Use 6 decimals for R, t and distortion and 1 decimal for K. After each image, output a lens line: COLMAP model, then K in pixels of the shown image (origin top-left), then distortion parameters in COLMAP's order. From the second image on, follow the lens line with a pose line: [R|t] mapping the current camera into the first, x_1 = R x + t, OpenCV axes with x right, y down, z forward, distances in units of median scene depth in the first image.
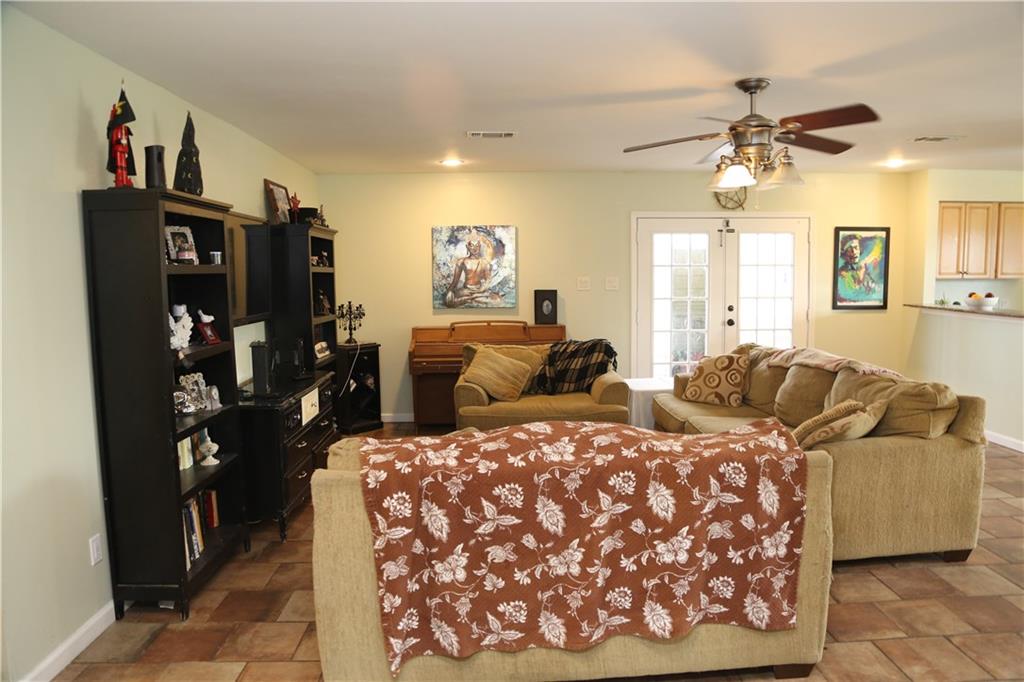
lens RADIAL K [[703.7, 0, 533.1], [0, 703.7, 342.3], [0, 0, 1]] dist [-0.056166, 0.002668]
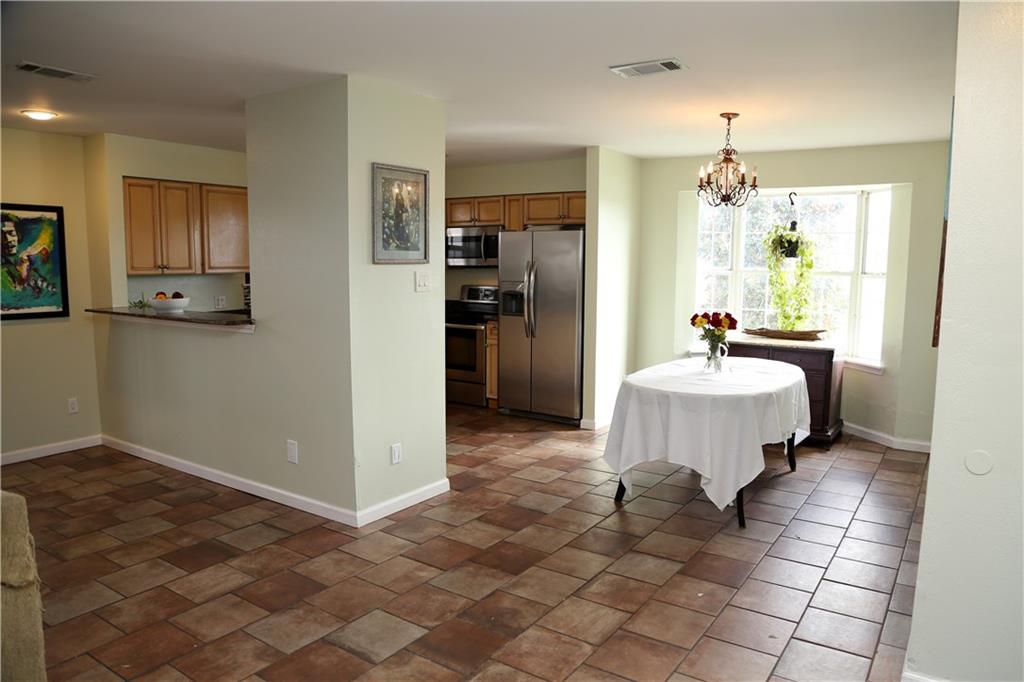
lens RADIAL K [[703.7, 0, 533.1], [0, 703.7, 342.3], [0, 0, 1]] dist [-0.056166, 0.002668]
pose [[0.597522, -0.080685, 0.797783, 0.227480], [0.073722, 0.996239, 0.045540, -0.017324], [-0.798456, 0.031603, 0.601223, 0.160834]]
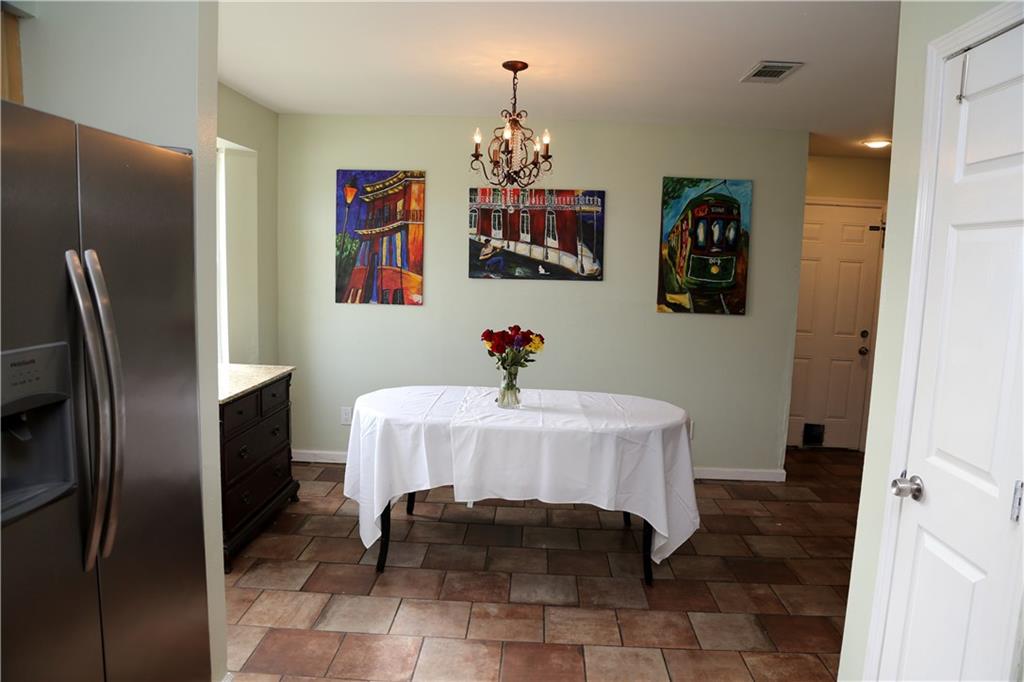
lens RADIAL K [[703.7, 0, 533.1], [0, 703.7, 342.3], [0, 0, 1]] dist [-0.056166, 0.002668]
pose [[-0.996265, -0.045056, 0.073668, 0.844181], [-0.026997, 0.972841, 0.229895, -0.113894], [-0.082025, 0.227048, -0.970423, 0.951462]]
